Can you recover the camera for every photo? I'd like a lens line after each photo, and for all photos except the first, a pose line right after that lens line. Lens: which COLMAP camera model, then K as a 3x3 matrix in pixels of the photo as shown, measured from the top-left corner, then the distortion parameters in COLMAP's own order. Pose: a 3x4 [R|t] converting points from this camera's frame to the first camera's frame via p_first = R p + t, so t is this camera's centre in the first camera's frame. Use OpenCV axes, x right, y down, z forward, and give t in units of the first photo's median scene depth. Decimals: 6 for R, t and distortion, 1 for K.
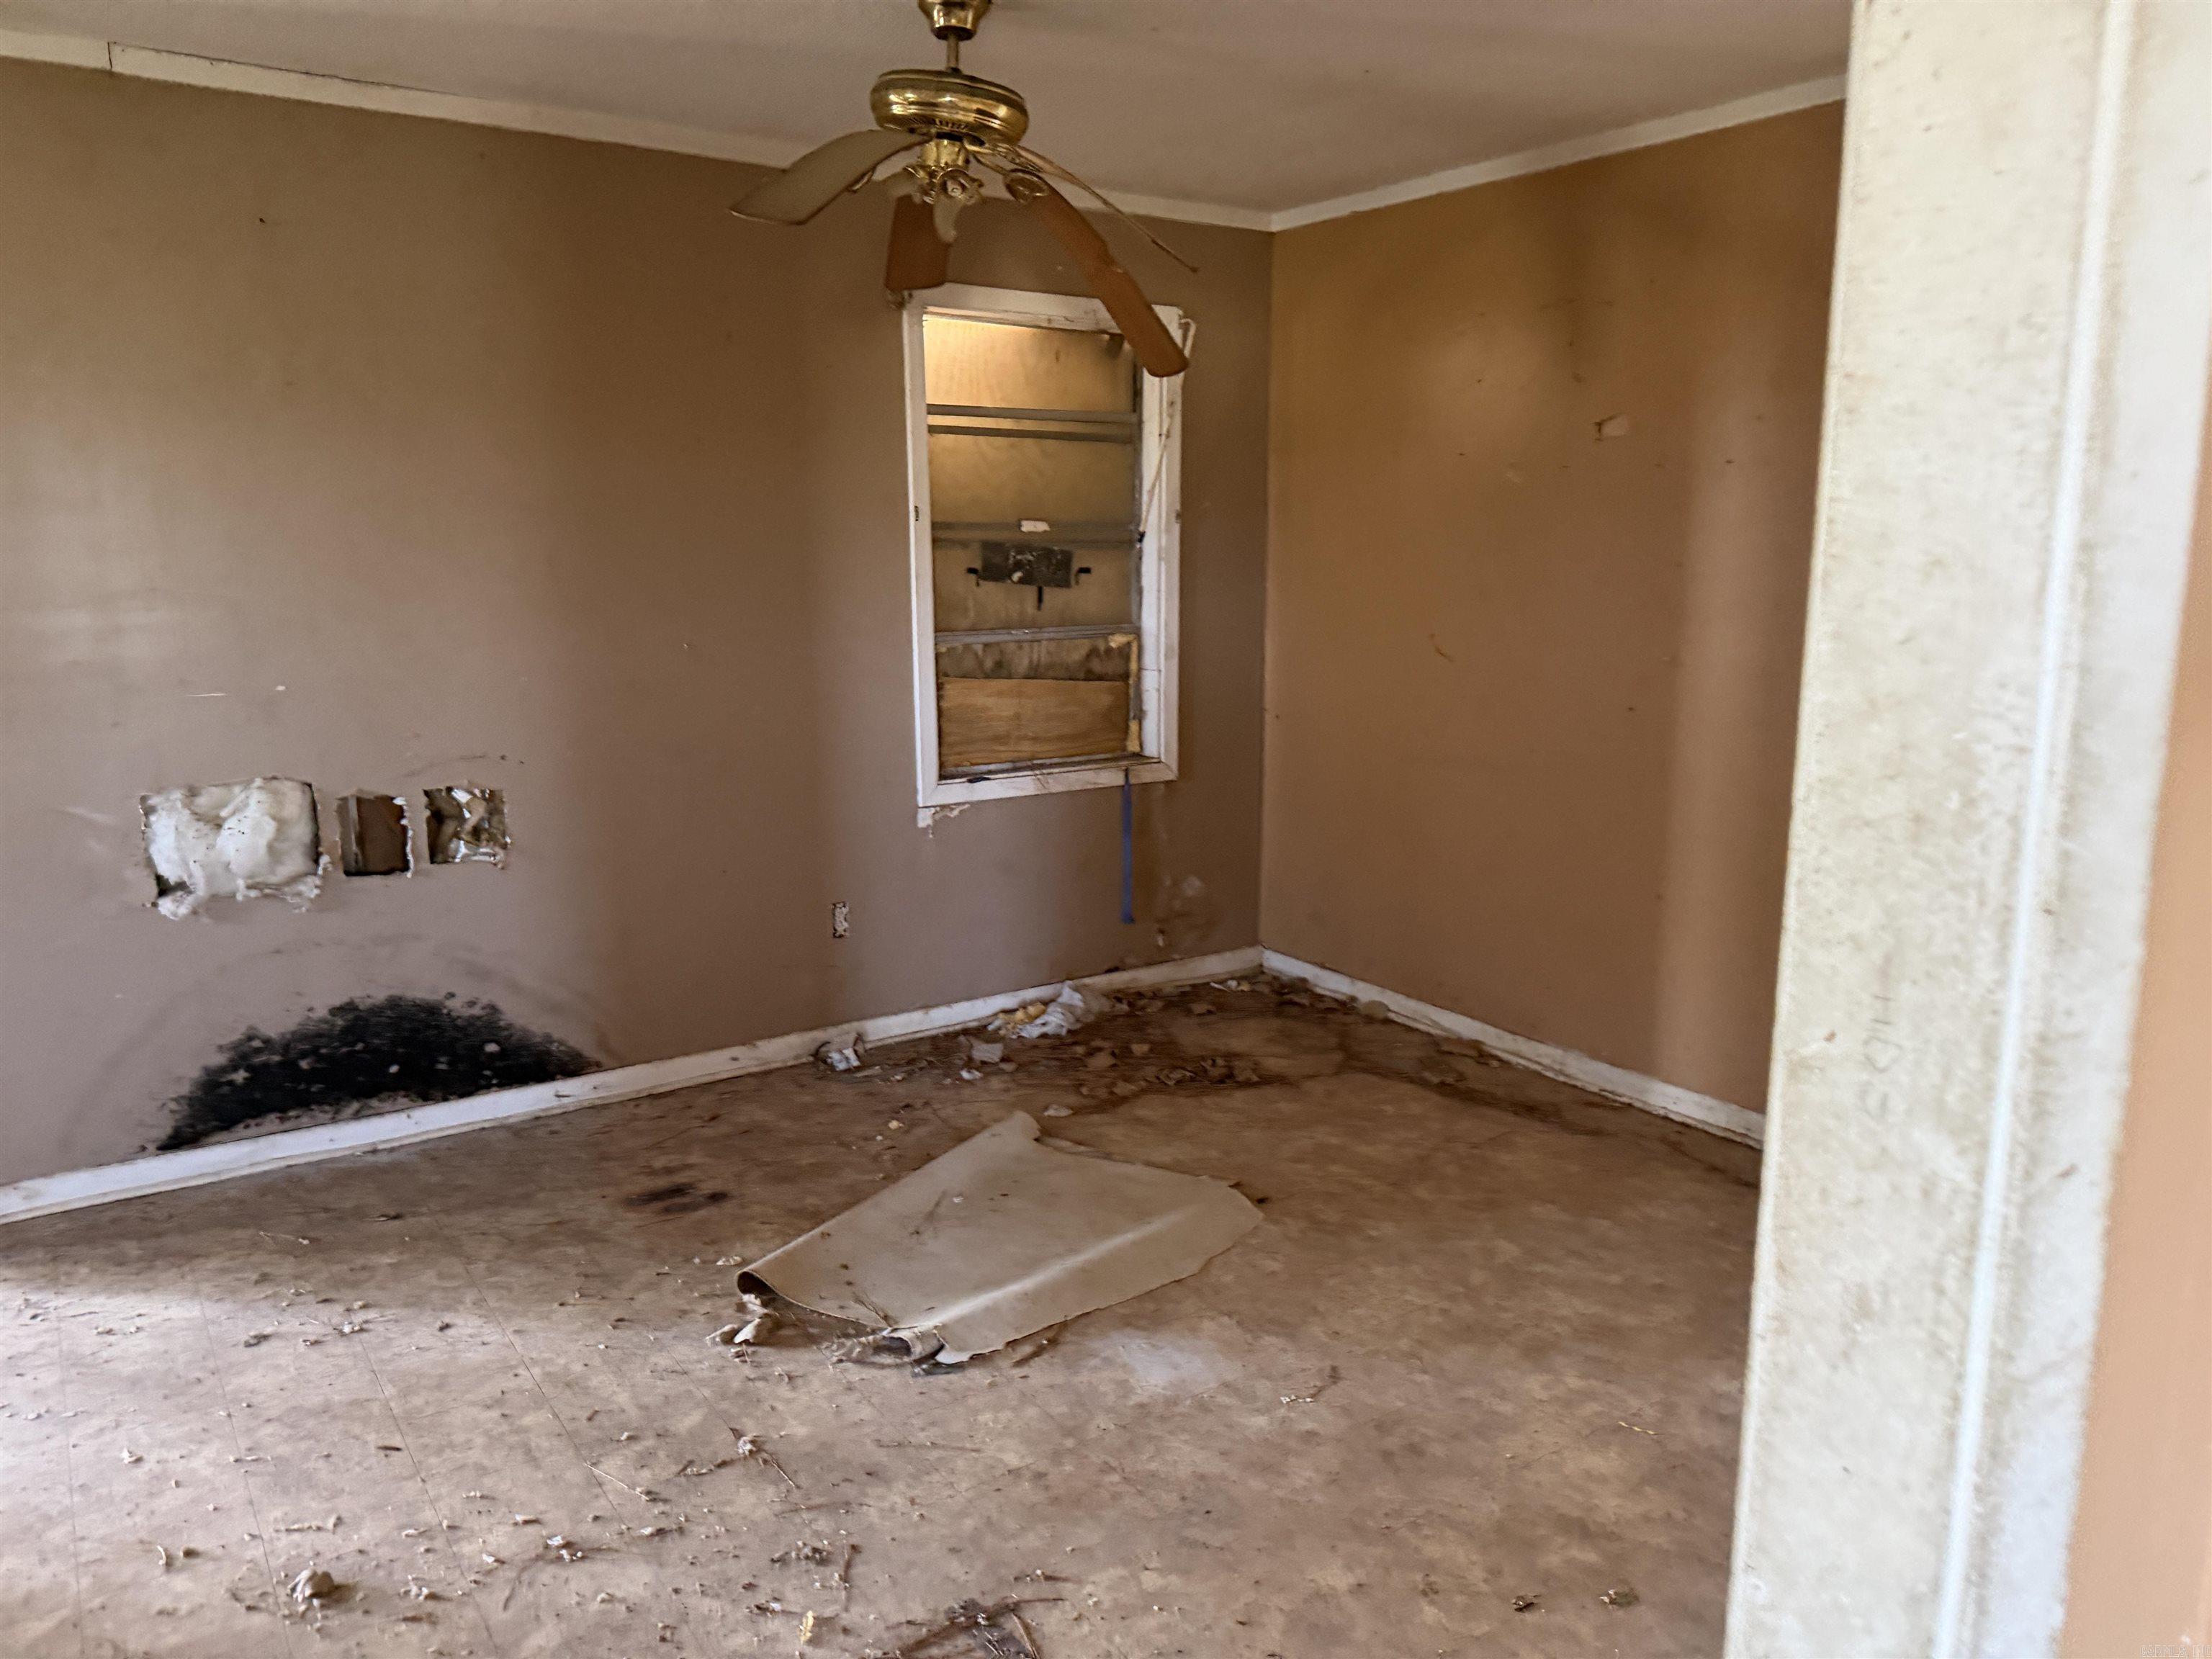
lens RADIAL K [[1548.5, 0, 1106.6], [0, 1548.5, 838.8], [0, 0, 1]] dist [0.062799, -0.076851]
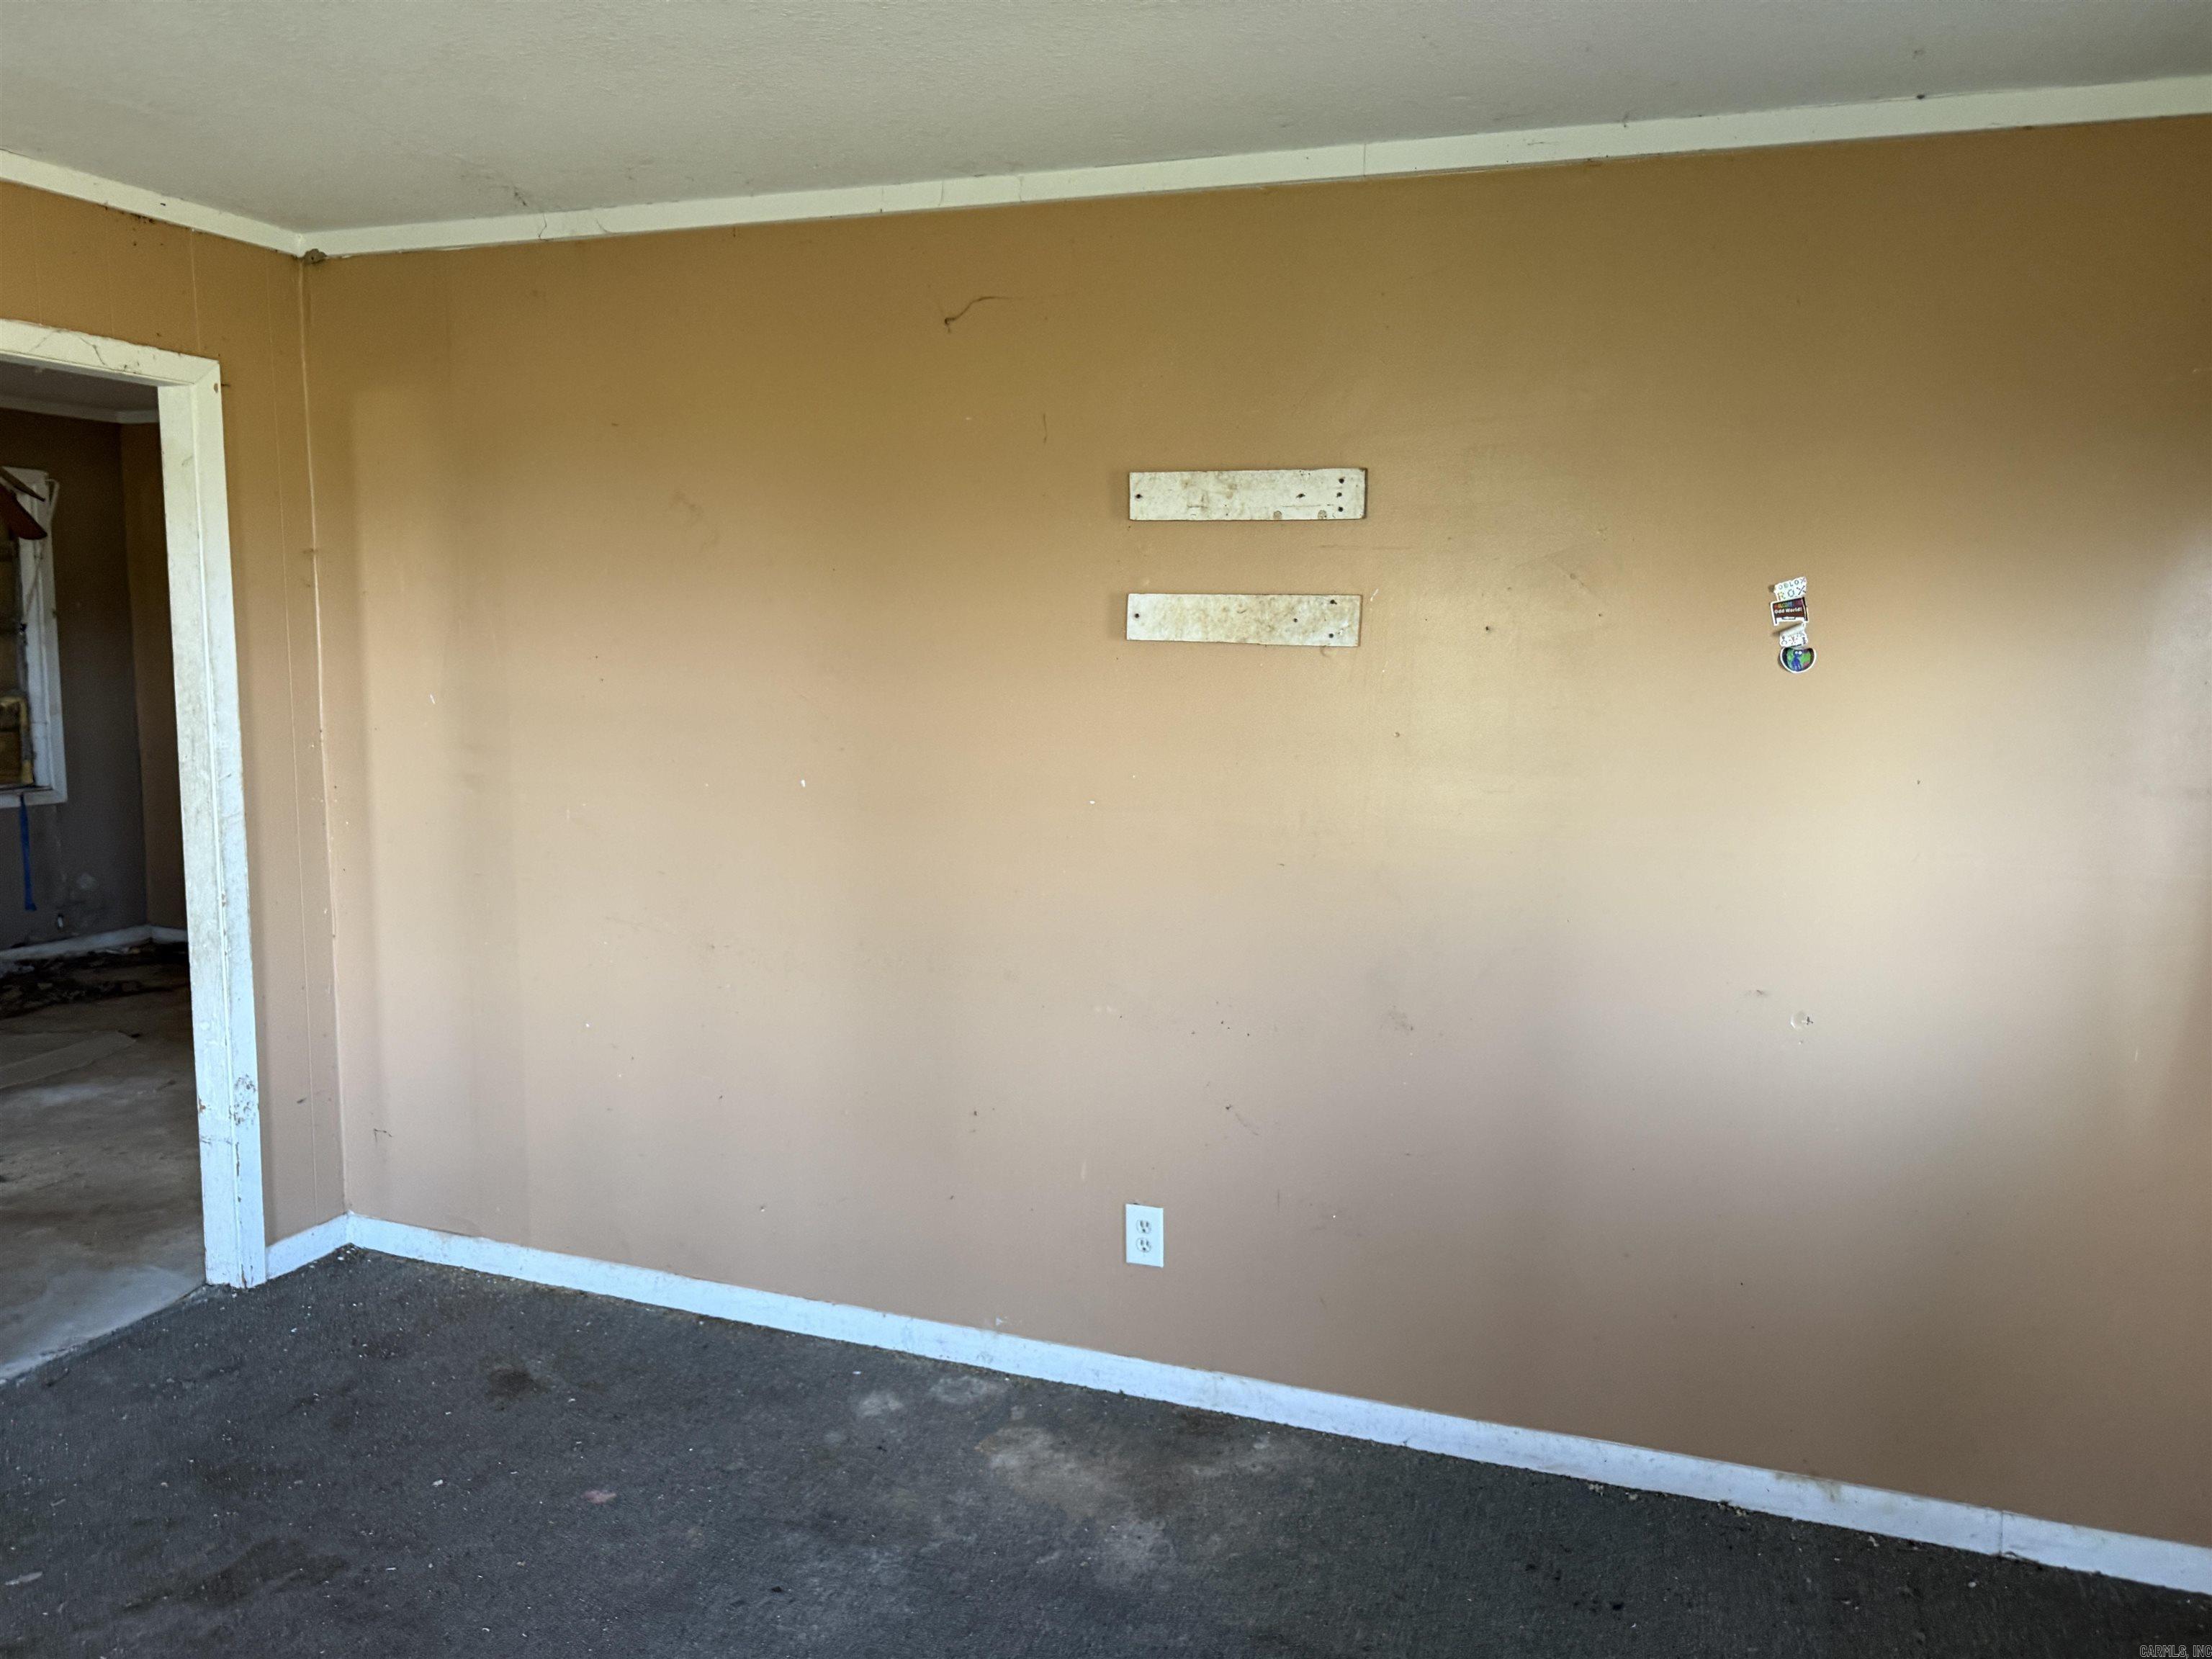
lens RADIAL K [[1548.5, 0, 1116.0], [0, 1548.5, 817.9], [0, 0, 1]] dist [0.062799, -0.076851]
pose [[0.813209, -0.051758, 0.579666, -0.004672], [0.084153, 0.996027, -0.029123, 0.095872], [-0.575856, 0.072464, 0.814333, -0.675309]]
